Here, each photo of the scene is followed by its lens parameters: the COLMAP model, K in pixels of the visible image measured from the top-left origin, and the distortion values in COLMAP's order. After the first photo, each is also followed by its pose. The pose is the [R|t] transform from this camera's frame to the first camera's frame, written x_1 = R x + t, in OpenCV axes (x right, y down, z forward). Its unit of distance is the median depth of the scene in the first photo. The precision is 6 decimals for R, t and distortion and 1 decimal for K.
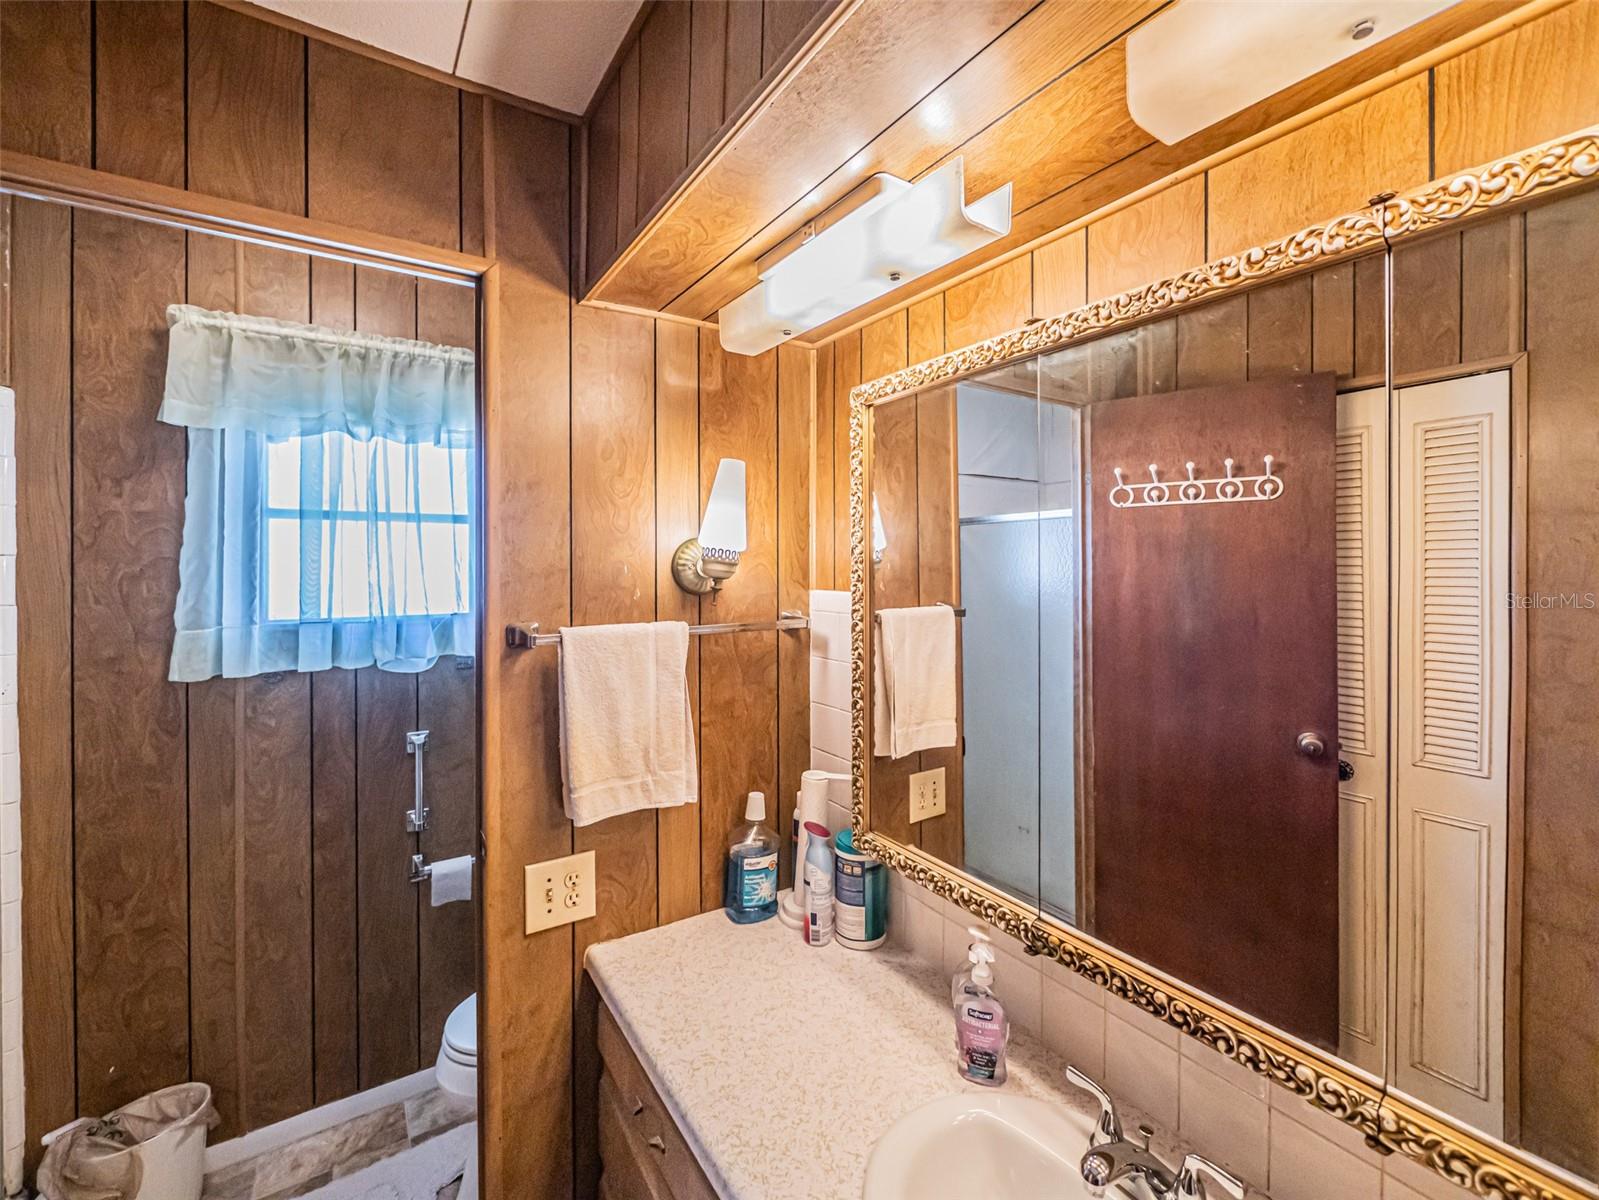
lens RADIAL K [[668.3, 0, 810.4], [0, 668.3, 571.3], [0, 0, 1]] dist [-0.005364, 0.000163]
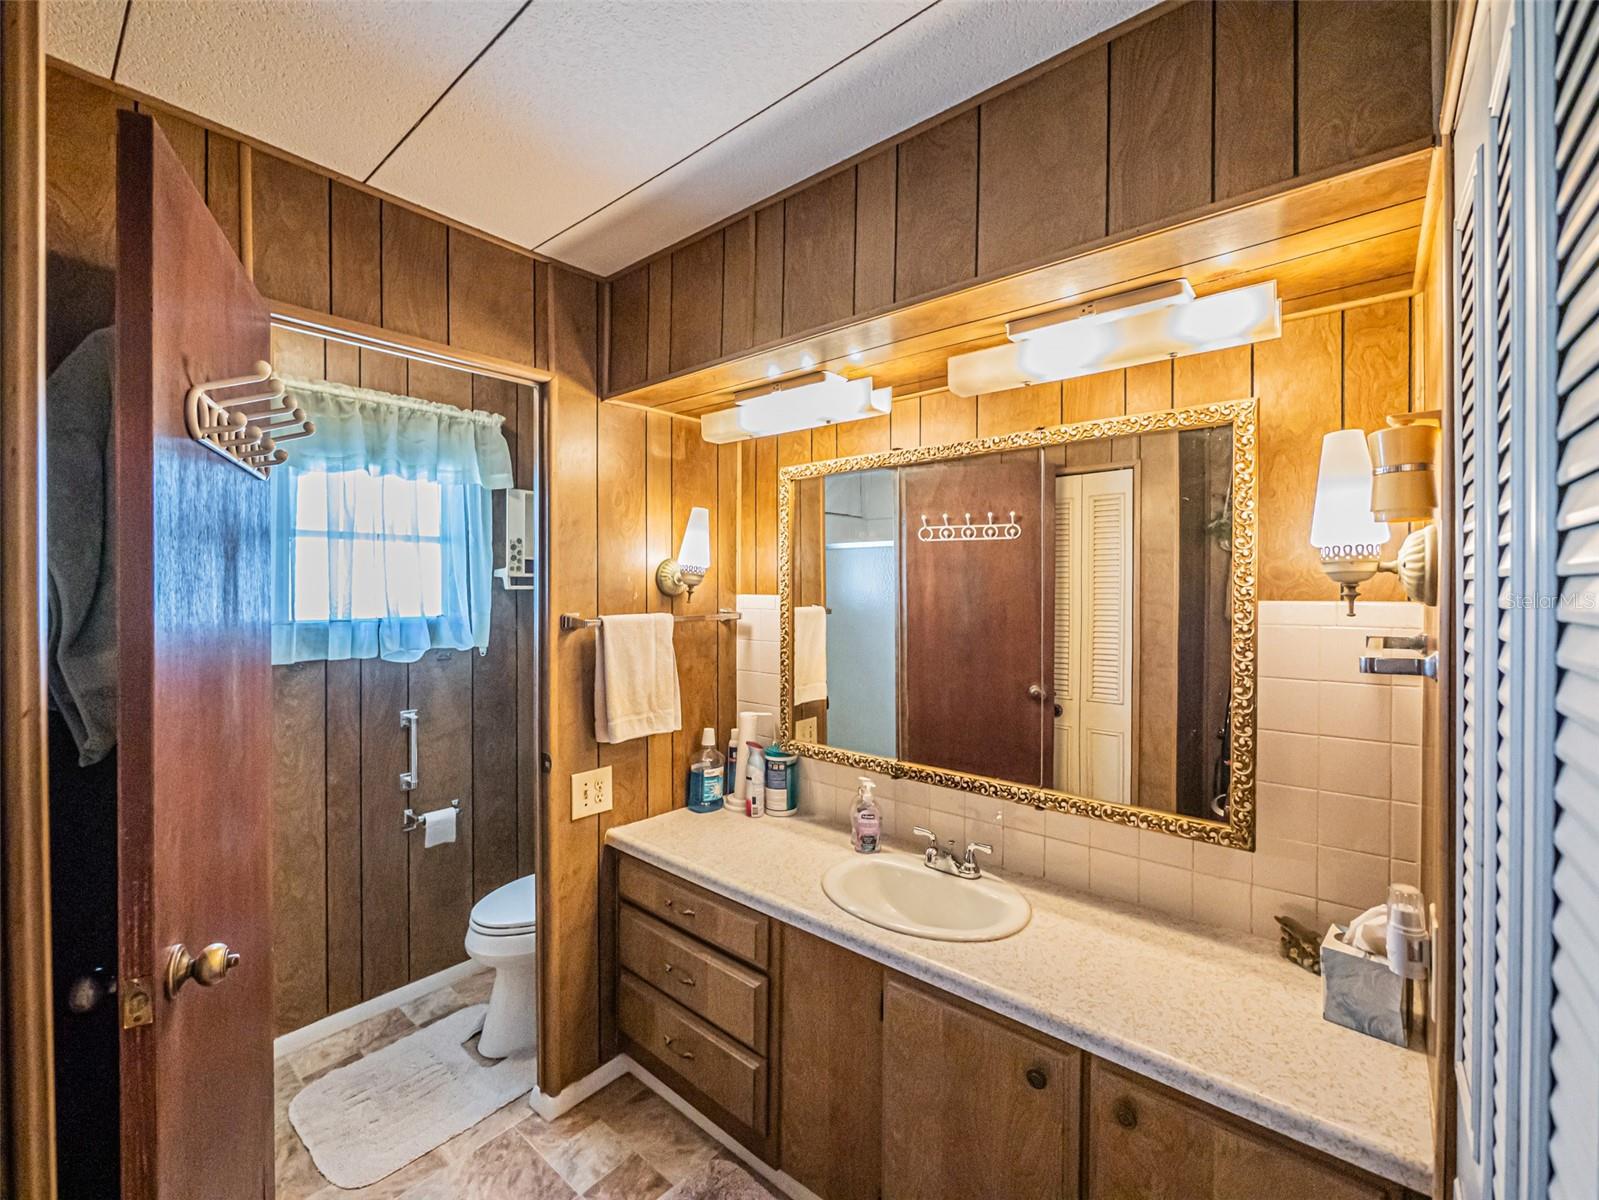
lens RADIAL K [[663.1, 0, 783.7], [0, 663.1, 591.6], [0, 0, 1]] dist [-0.003478, -0.000027]
pose [[0.968511, 0.002301, 0.248960, -0.310498], [-0.002287, 0.999997, -0.000346, 0.025087], [-0.248960, -0.000235, 0.968514, -0.524976]]
